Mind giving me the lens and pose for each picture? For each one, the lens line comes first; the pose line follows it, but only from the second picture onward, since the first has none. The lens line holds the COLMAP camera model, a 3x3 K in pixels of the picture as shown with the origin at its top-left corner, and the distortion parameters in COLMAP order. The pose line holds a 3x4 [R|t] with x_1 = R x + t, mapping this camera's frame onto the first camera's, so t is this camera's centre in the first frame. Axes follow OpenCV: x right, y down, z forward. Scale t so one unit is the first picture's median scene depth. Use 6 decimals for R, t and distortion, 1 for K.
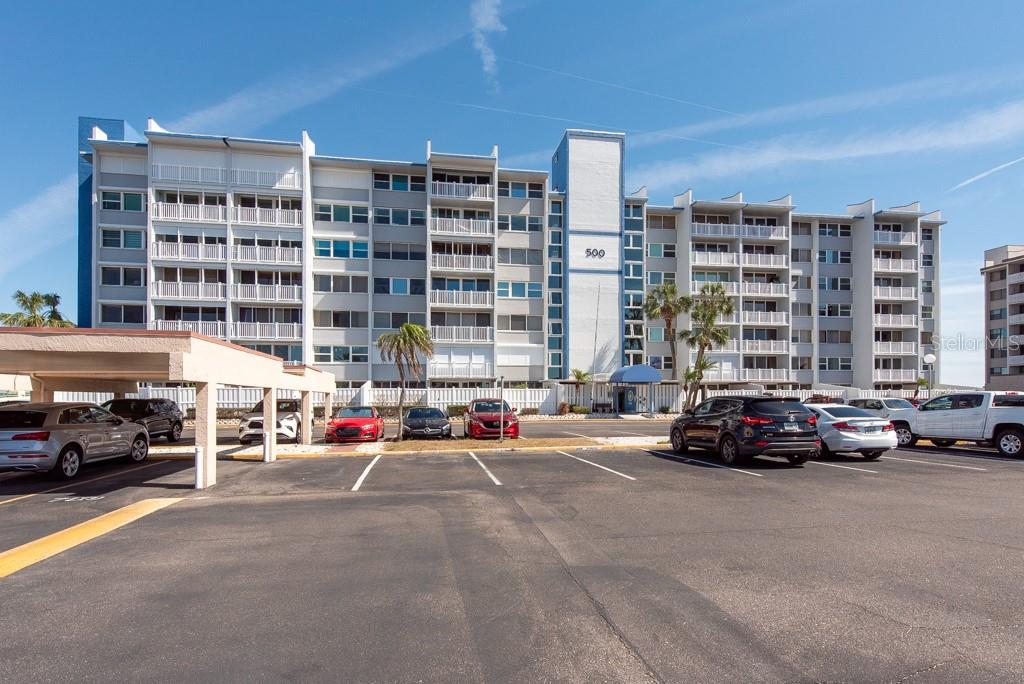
lens RADIAL K [[442.5, 0, 496.6], [0, 442.5, 398.8], [0, 0, 1]] dist [0.003044, -0.000220]
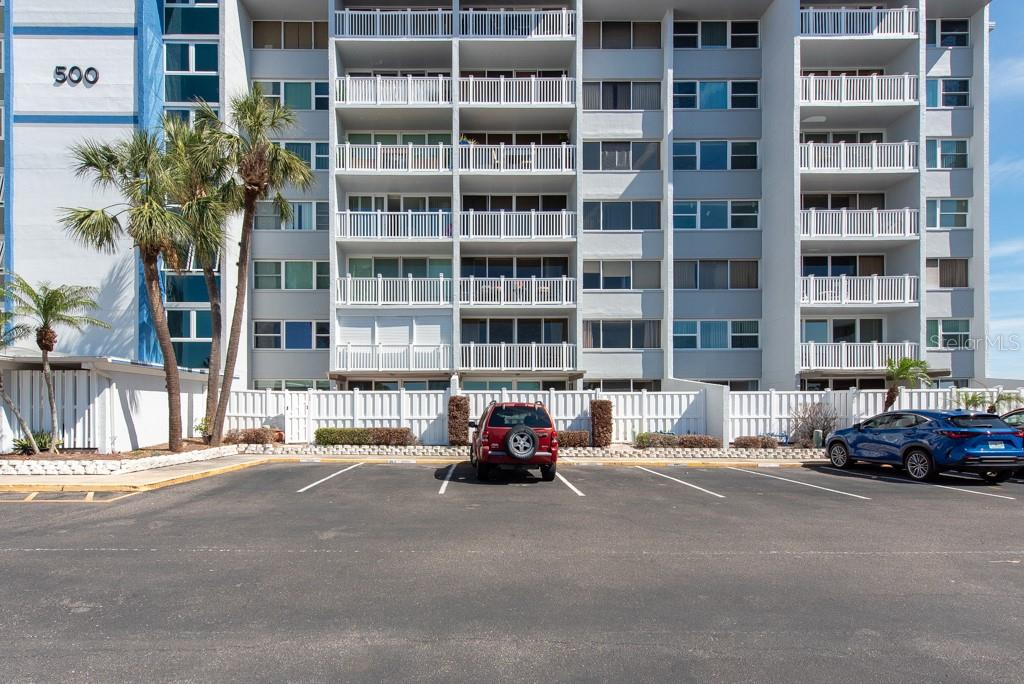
lens RADIAL K [[454.3, 0, 470.3], [0, 454.3, 410.8], [0, 0, 1]] dist [0.017775, -0.005569]
pose [[0.992949, 0.002608, -0.118515, 0.738734], [-0.002945, 0.999992, -0.002665, 0.000137], [0.118507, 0.002996, 0.992949, 0.663952]]
